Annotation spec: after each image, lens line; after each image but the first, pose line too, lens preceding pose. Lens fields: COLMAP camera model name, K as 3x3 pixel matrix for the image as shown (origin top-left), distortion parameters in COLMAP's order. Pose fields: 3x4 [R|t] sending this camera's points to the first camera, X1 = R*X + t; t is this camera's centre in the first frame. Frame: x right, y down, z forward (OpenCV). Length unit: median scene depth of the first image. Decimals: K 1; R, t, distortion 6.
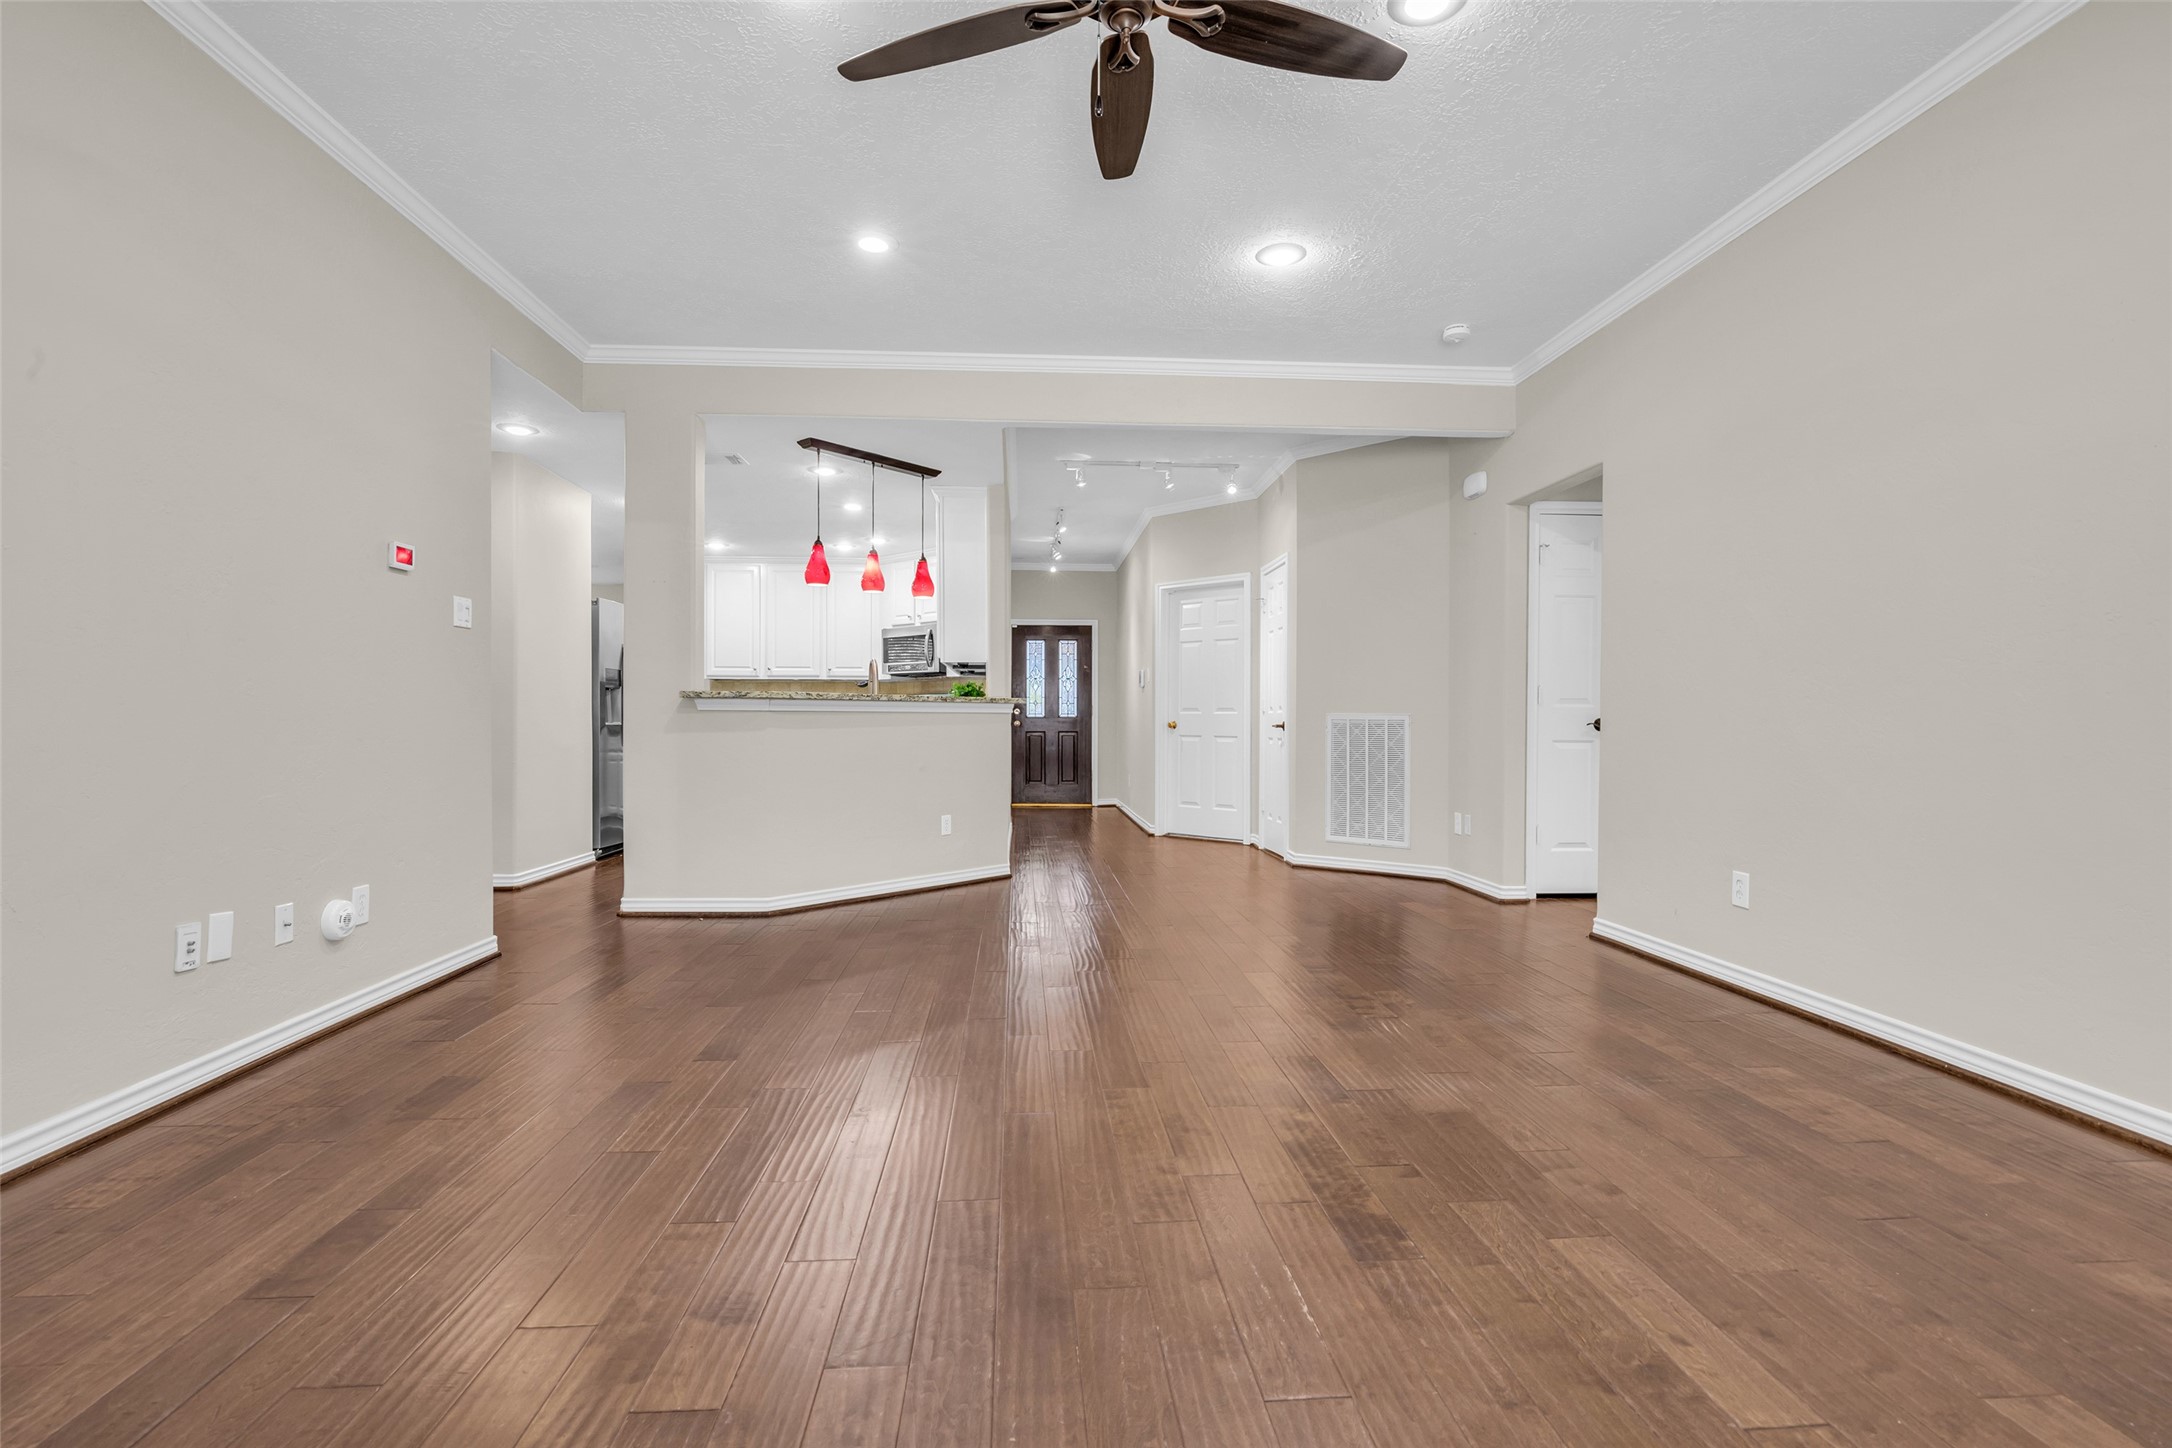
lens RADIAL K [[998.2, 0, 1086.0], [0, 998.2, 724.0], [0, 0, 1]] dist [-0.011898, 0.000414]
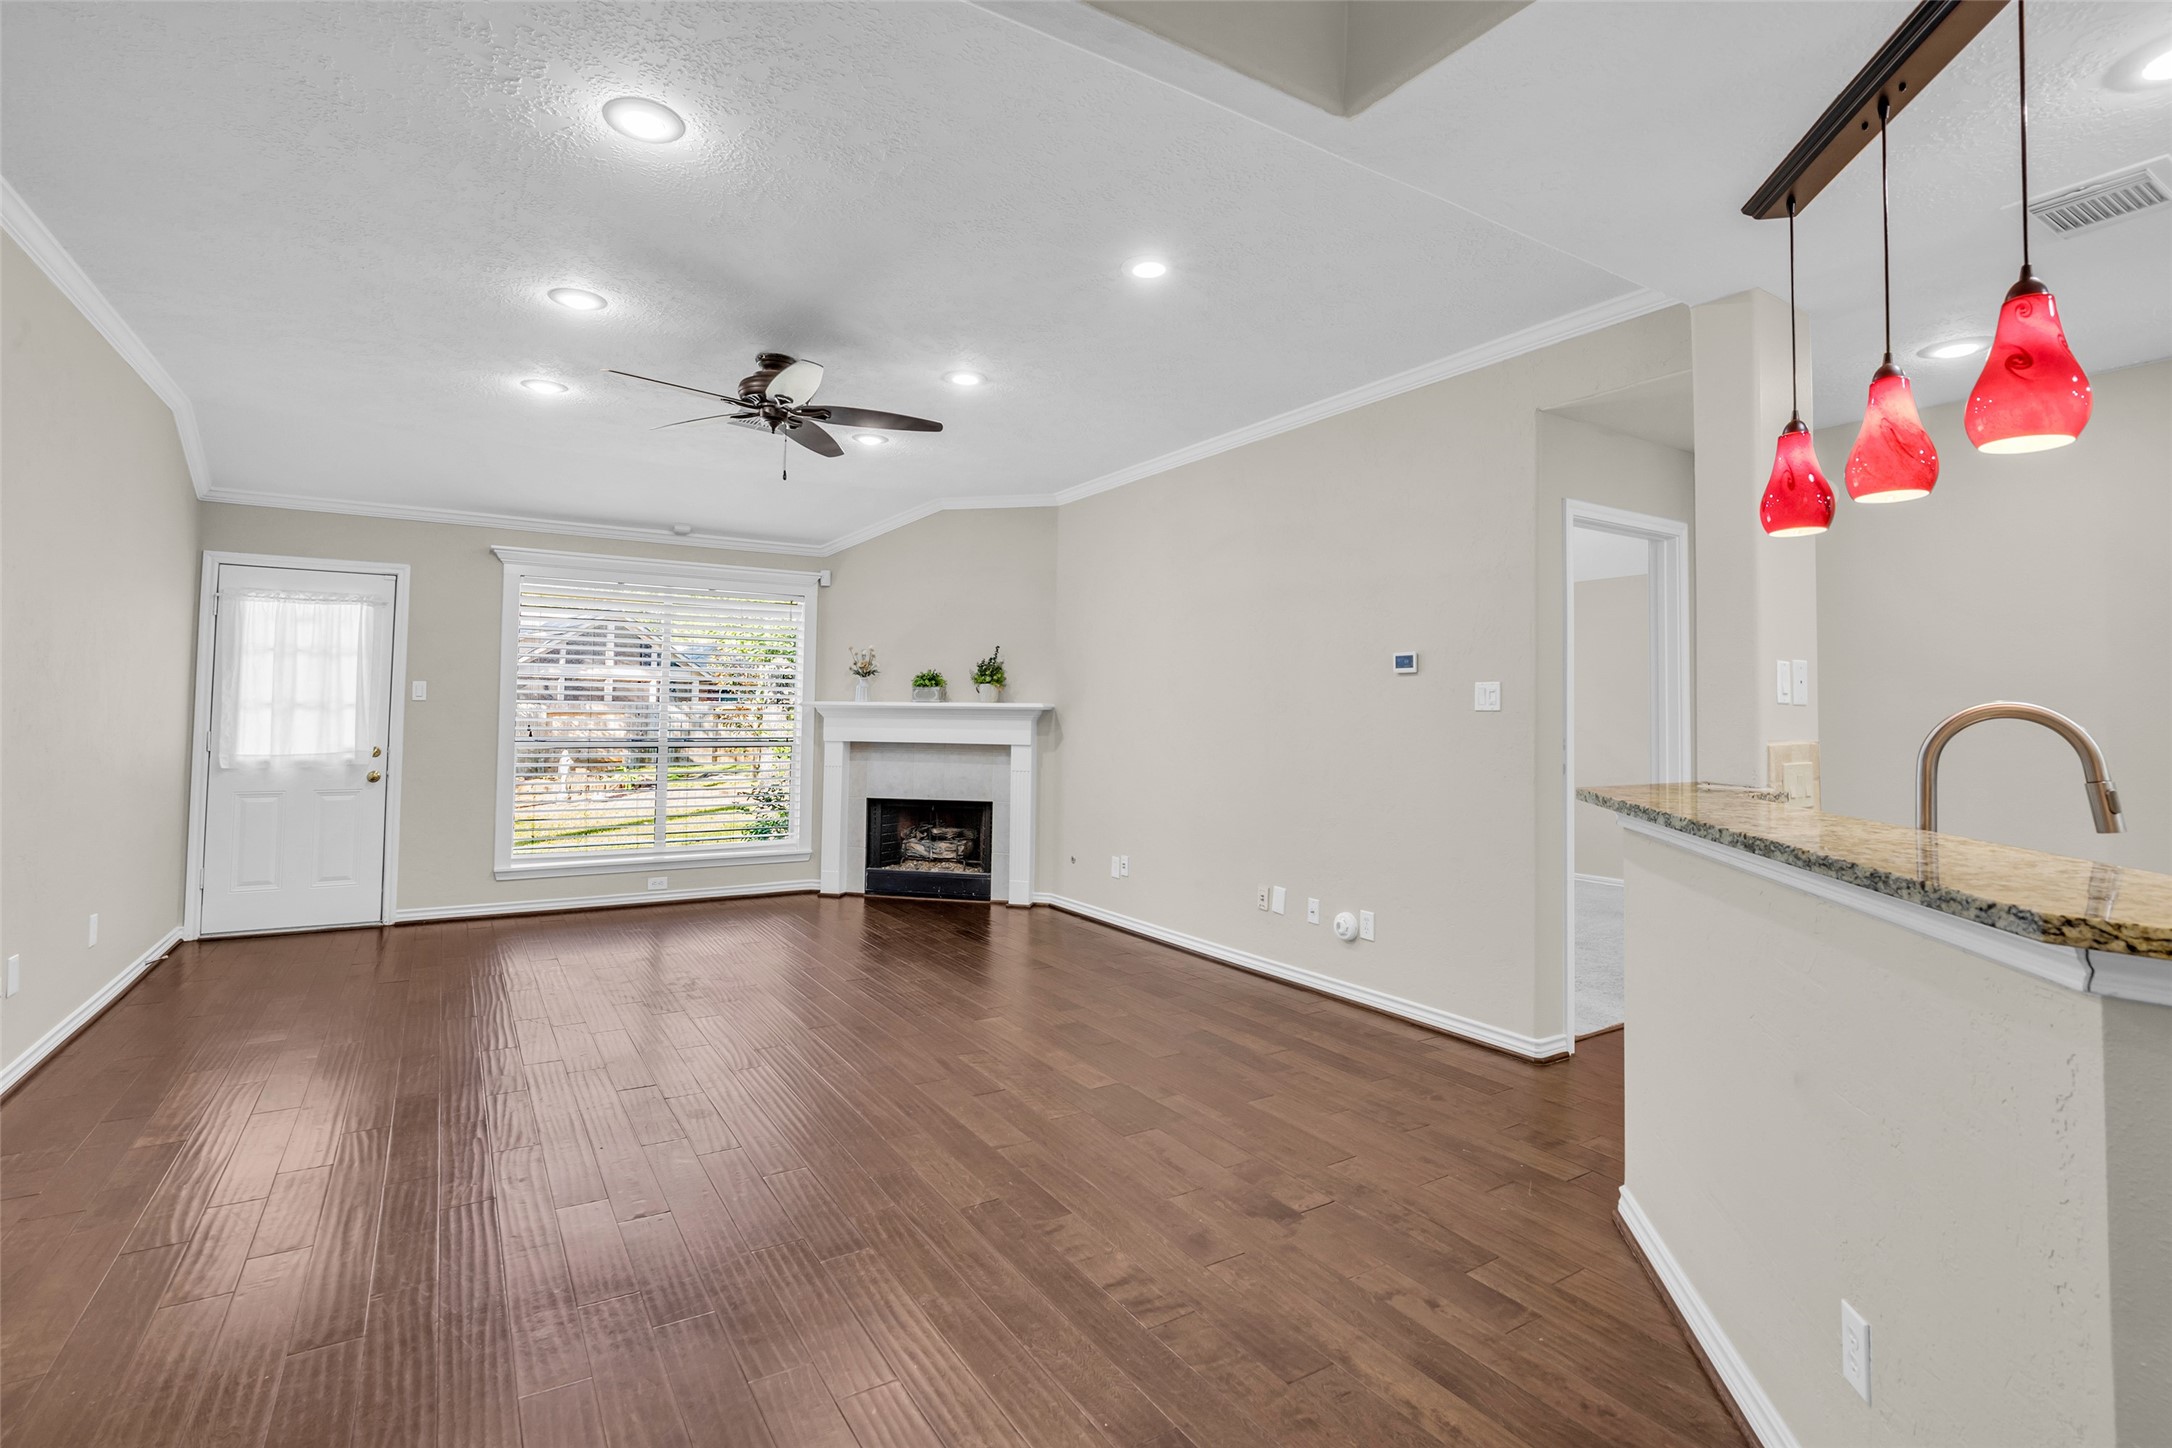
lens RADIAL K [[1021.9, 0, 1083.8], [0, 1021.9, 671.6], [0, 0, 1]] dist [0.000312, 0.000222]
pose [[-0.879903, -0.031352, -0.474117, 0.187358], [-0.014340, 0.999118, -0.039455, -0.067956], [0.474936, -0.027918, -0.879577, 1.309754]]
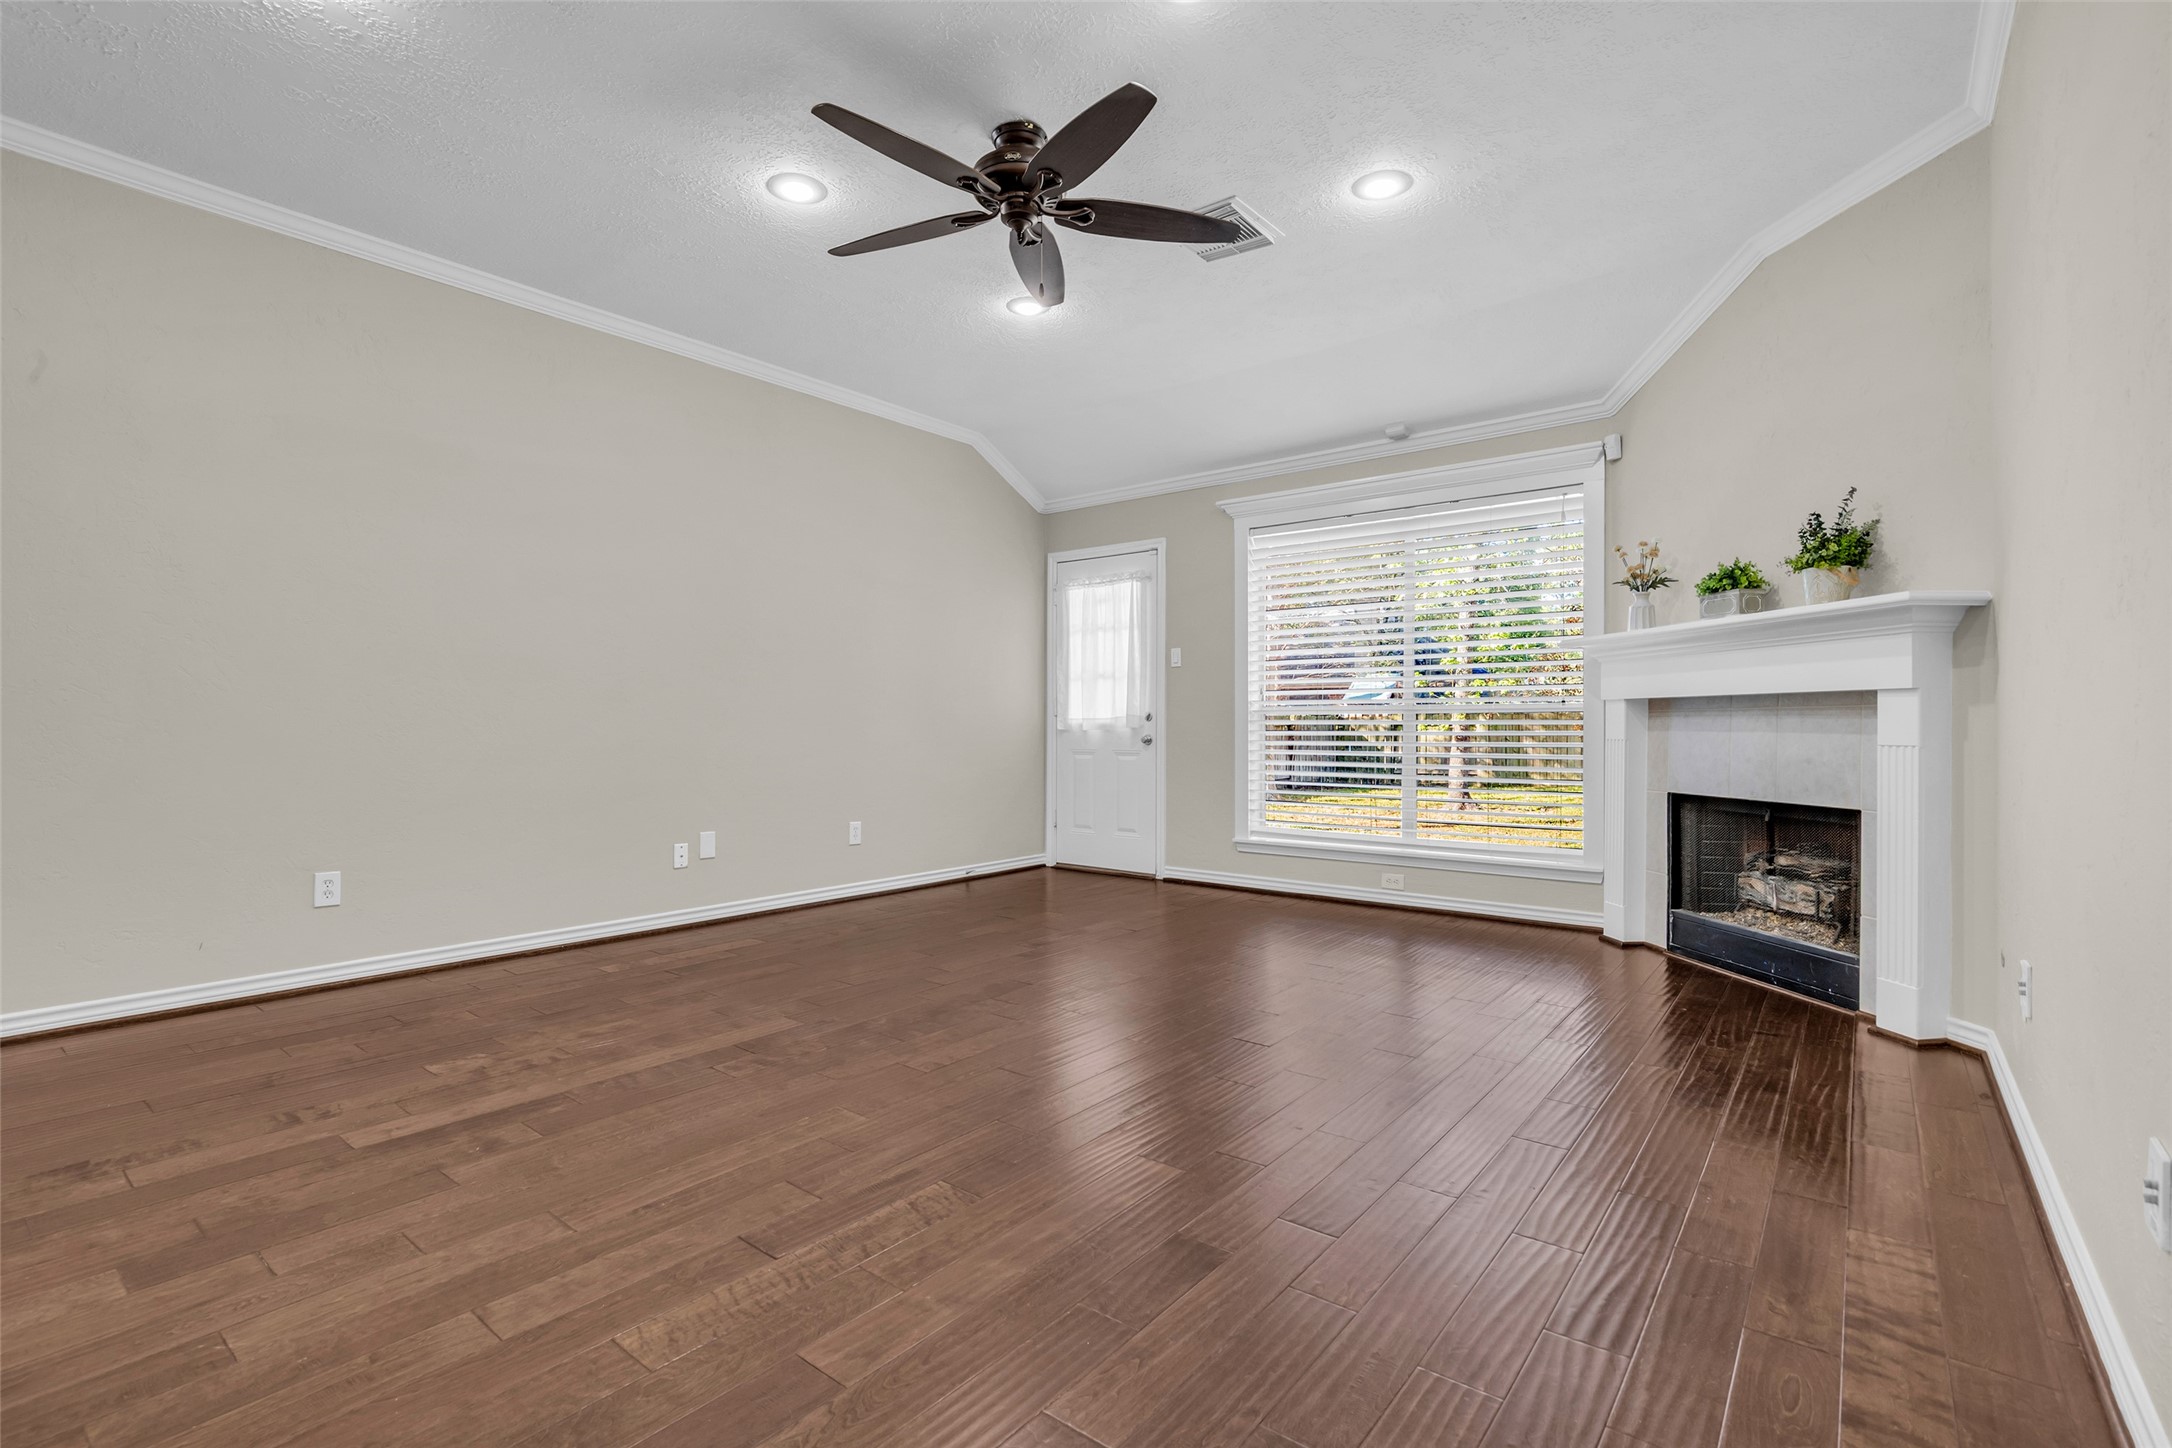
lens RADIAL K [[998.2, 0, 1086.0], [0, 998.2, 724.0], [0, 0, 1]] dist [-0.011898, 0.000414]
pose [[-0.739635, 0.000619, 0.673008, -0.422004], [0.001050, 0.999999, 0.000235, -0.002303], [-0.673008, 0.000880, -0.739635, 0.855879]]
